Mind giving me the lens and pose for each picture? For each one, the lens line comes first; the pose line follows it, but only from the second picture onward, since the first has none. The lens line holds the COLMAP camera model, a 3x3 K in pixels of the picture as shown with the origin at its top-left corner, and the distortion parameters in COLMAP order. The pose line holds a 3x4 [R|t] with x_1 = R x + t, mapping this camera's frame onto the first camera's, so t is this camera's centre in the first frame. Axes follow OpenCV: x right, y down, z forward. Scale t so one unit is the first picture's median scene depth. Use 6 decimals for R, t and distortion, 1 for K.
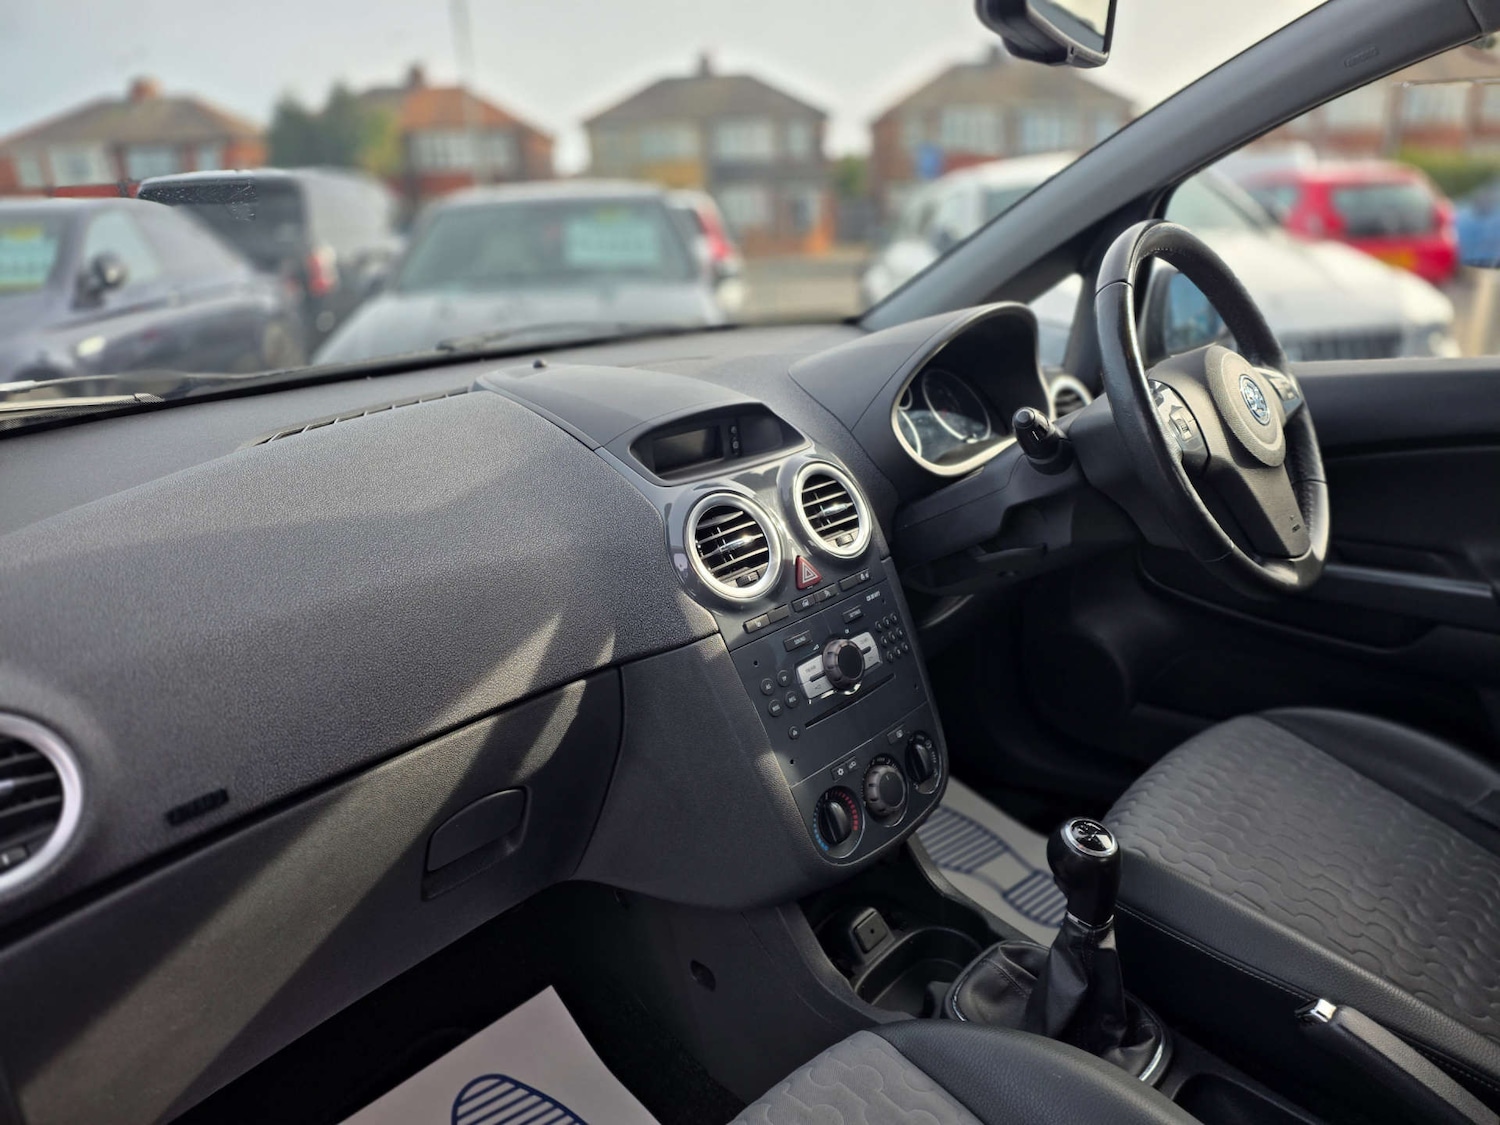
lens RADIAL K [[1010.8, 0, 800.6], [0, 1010.8, 534.7], [0, 0, 1]] dist [0.154728, -0.143096]
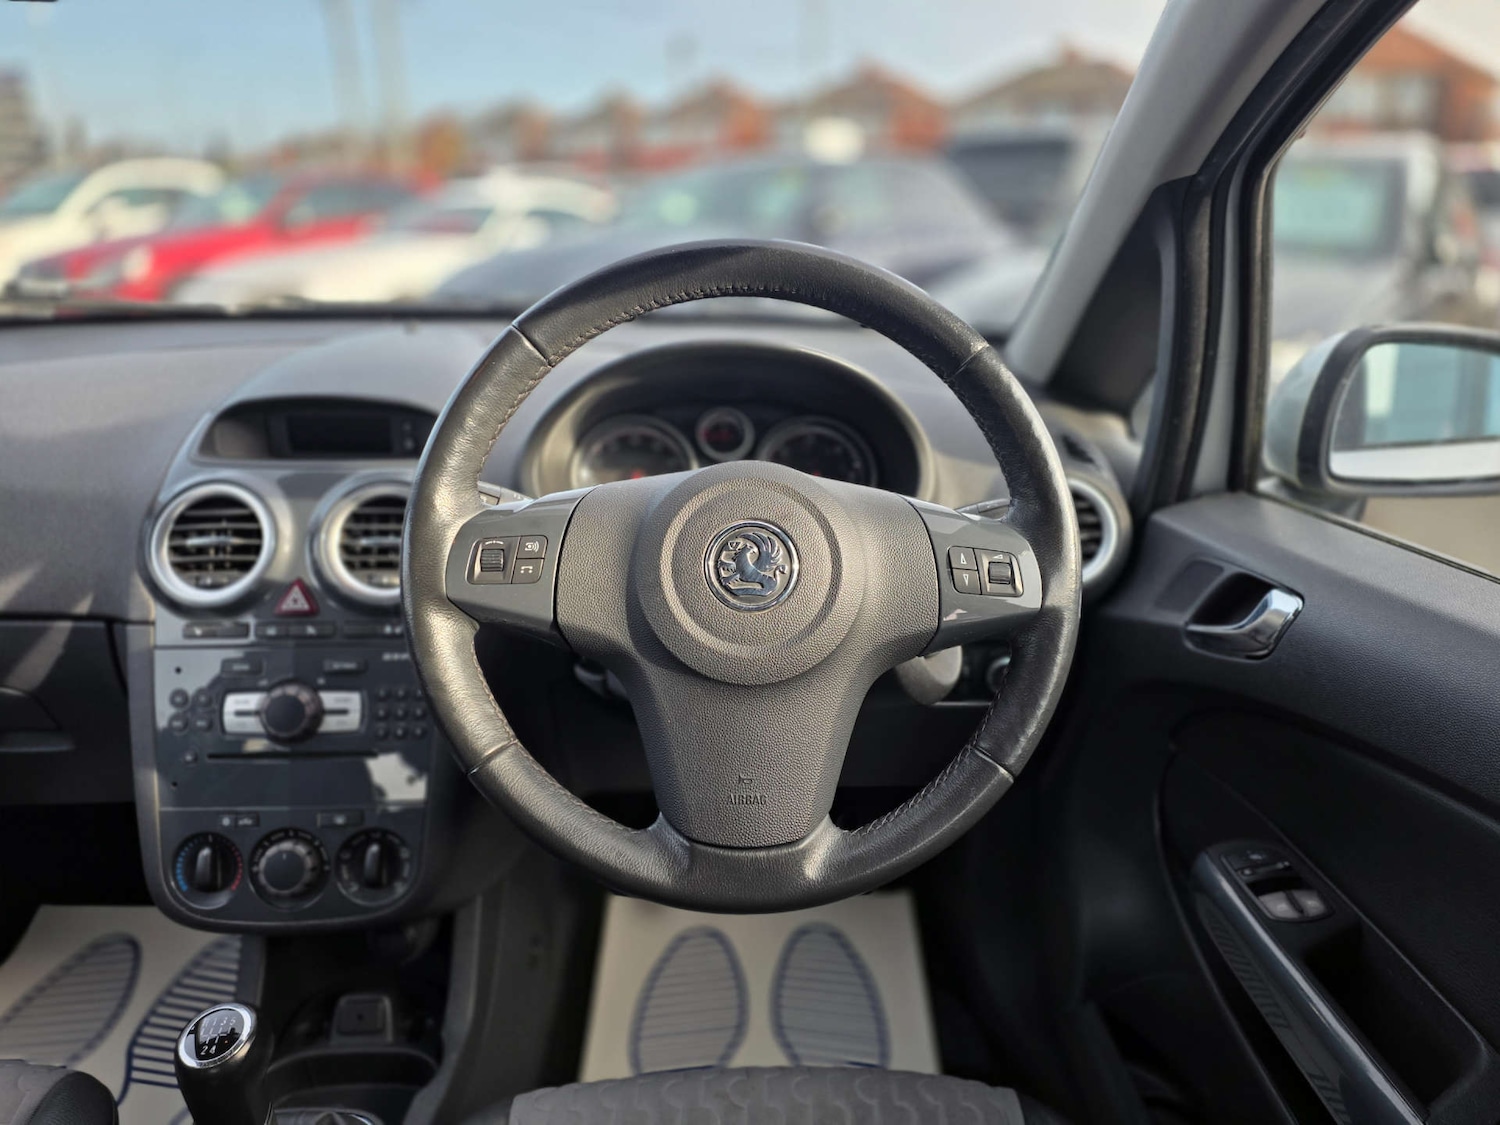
lens RADIAL K [[1019.0, 0, 755.6], [0, 1019.0, 574.9], [0, 0, 1]] dist [0.066010, -0.053974]
pose [[0.678101, 0.295737, -0.672844, 0.855612], [-0.244837, 0.954078, 0.172598, -0.230304], [0.692989, 0.047698, 0.719369, 0.631780]]
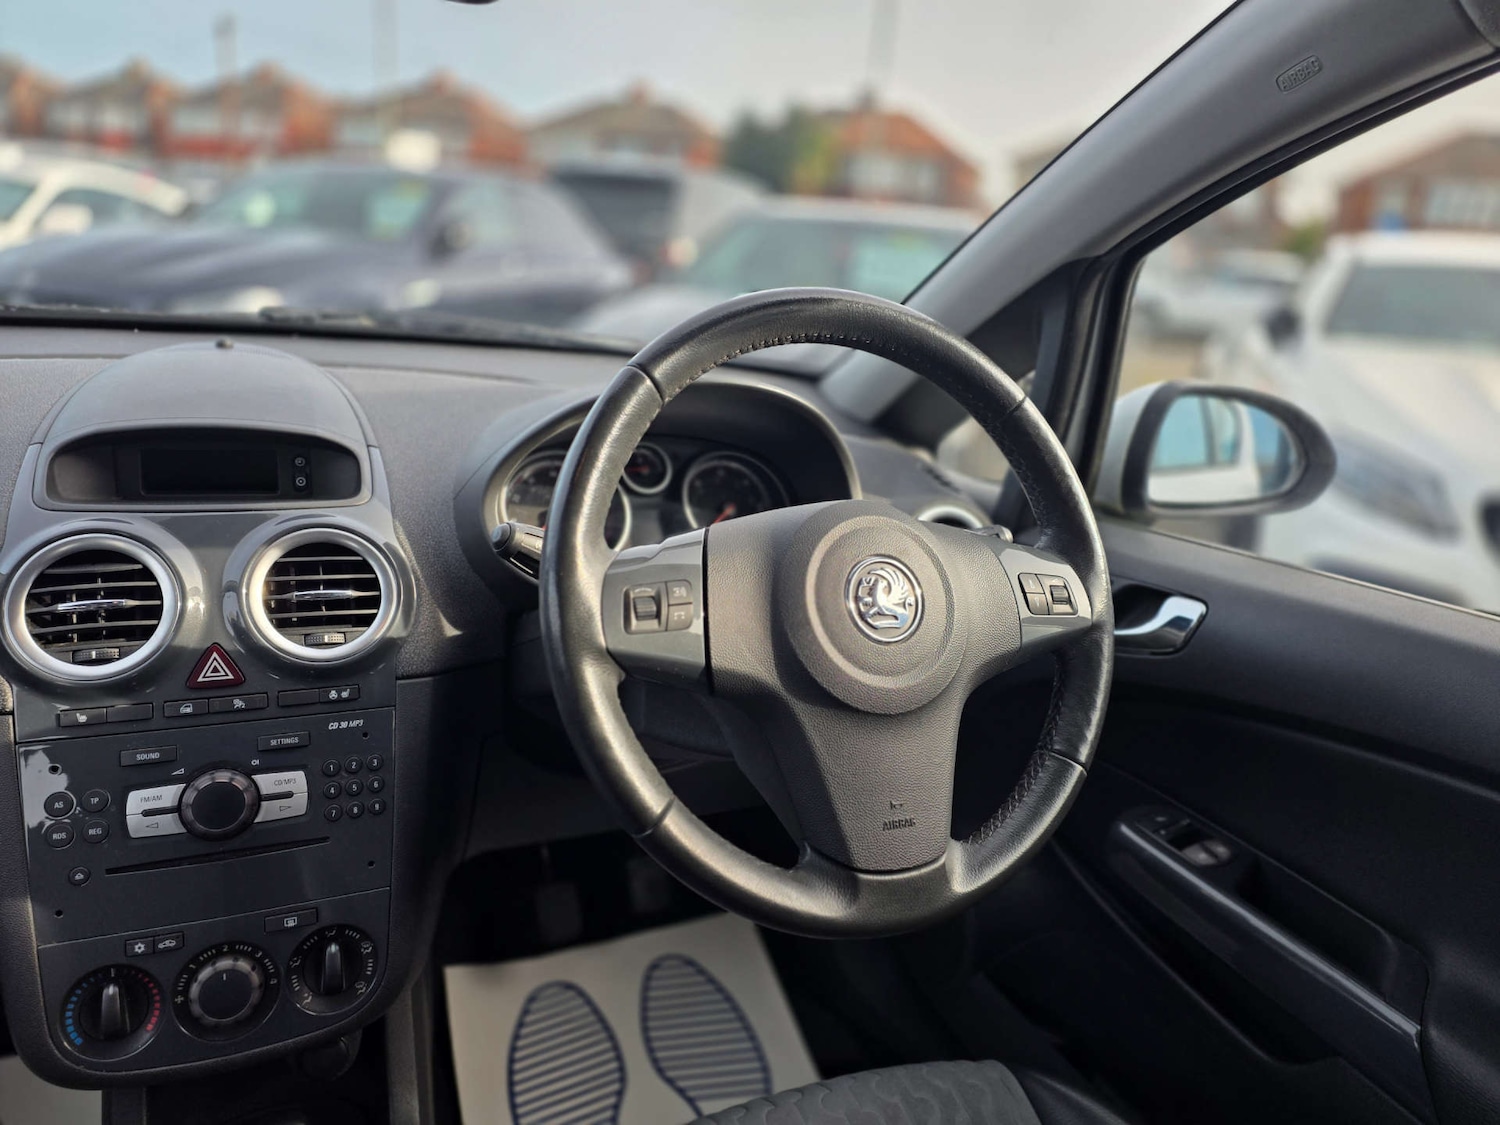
lens RADIAL K [[1019.0, 0, 755.6], [0, 1019.0, 574.9], [0, 0, 1]] dist [0.066010, -0.053974]
pose [[0.896766, 0.245641, -0.368064, 0.608751], [-0.242576, 0.968551, 0.055377, -0.162621], [0.370091, 0.039623, 0.928150, 0.447215]]
